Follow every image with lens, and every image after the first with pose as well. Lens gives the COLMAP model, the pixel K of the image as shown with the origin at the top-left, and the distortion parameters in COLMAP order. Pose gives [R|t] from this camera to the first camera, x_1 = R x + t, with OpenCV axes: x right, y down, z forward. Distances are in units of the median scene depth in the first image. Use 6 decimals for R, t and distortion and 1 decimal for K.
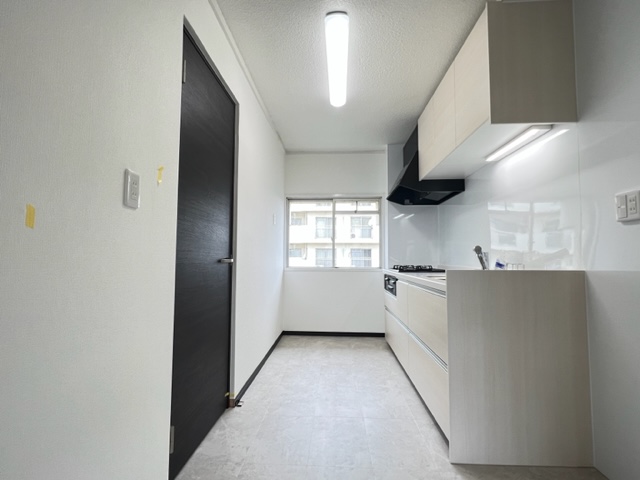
lens RADIAL K [[308.6, 0, 320.0], [0, 308.6, 240.0], [0, 0, 1]] dist [0.014821, 0.000173]
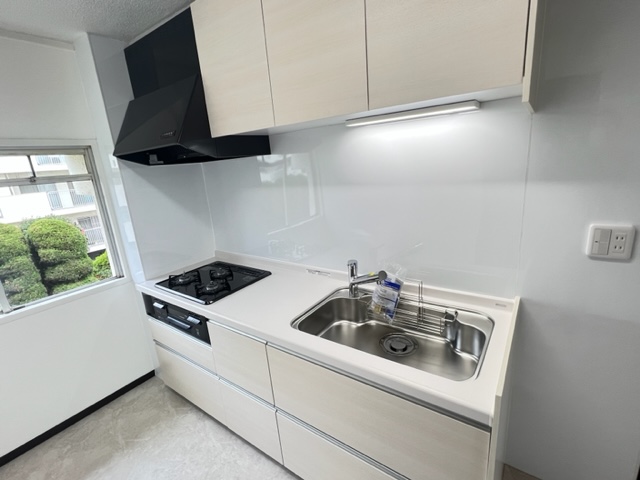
lens RADIAL K [[308.6, 0, 320.0], [0, 308.6, 240.0], [0, 0, 1]] dist [0.014821, 0.000173]
pose [[0.539235, -0.261806, 0.800427, -0.050009], [0.034971, 0.956592, 0.289325, -0.140385], [-0.841429, -0.128023, 0.524983, 0.437178]]
